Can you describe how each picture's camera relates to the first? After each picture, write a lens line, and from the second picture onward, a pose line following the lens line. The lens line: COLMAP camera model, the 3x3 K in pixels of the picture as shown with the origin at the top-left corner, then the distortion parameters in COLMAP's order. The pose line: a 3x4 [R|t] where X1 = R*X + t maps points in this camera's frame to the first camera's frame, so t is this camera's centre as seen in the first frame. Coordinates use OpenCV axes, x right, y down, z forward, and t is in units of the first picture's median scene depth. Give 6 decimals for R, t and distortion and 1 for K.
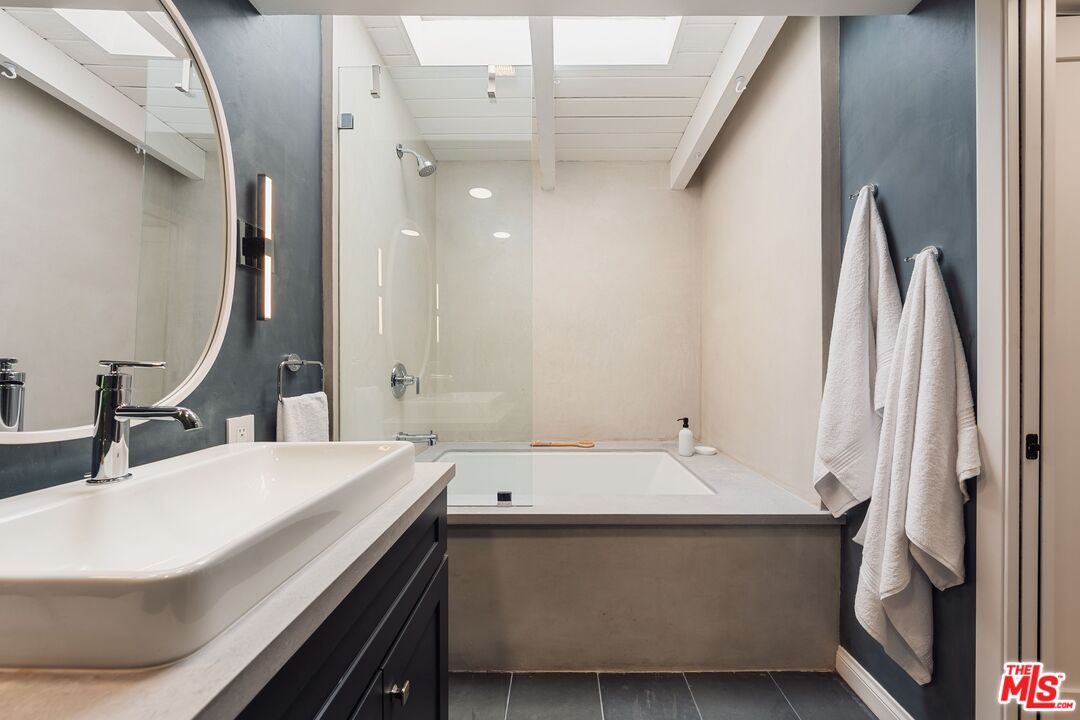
lens RADIAL K [[379.2, 0, 547.9], [0, 379.2, 361.4], [0, 0, 1]] dist [-0.000008, 0.000001]
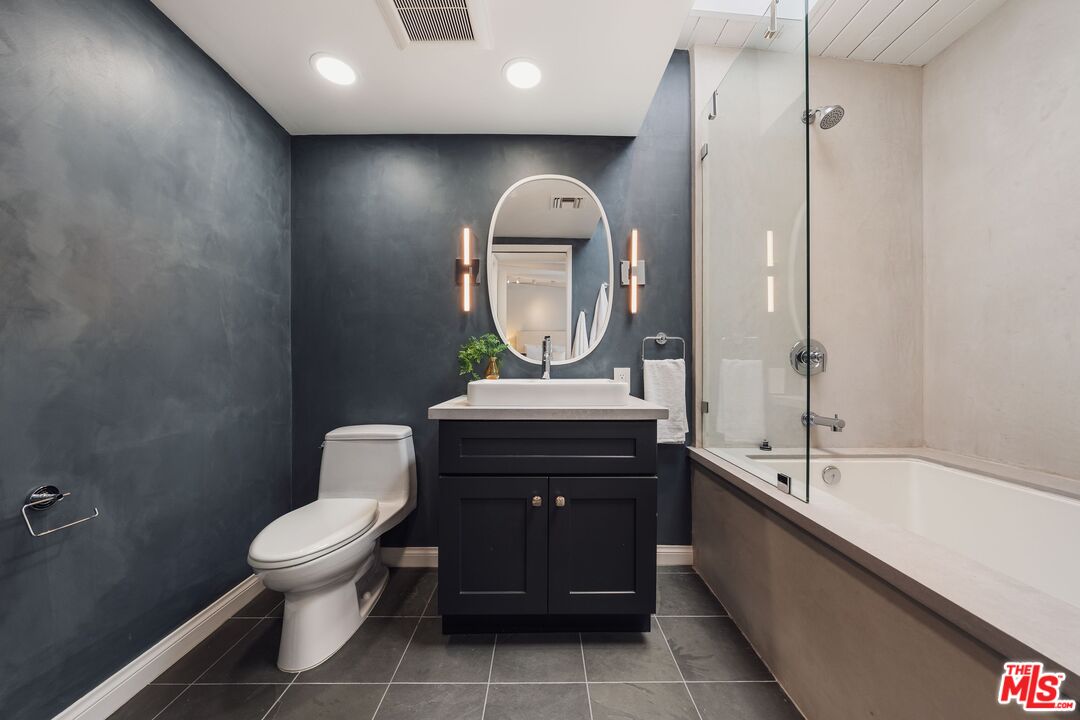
lens RADIAL K [[379.2, 0, 547.9], [0, 379.2, 361.4], [0, 0, 1]] dist [-0.000008, 0.000001]
pose [[0.024198, -0.012198, -0.999633, 0.801682], [-0.004374, 0.999915, -0.012308, 0.109998], [0.999698, 0.004670, 0.024143, 0.474418]]
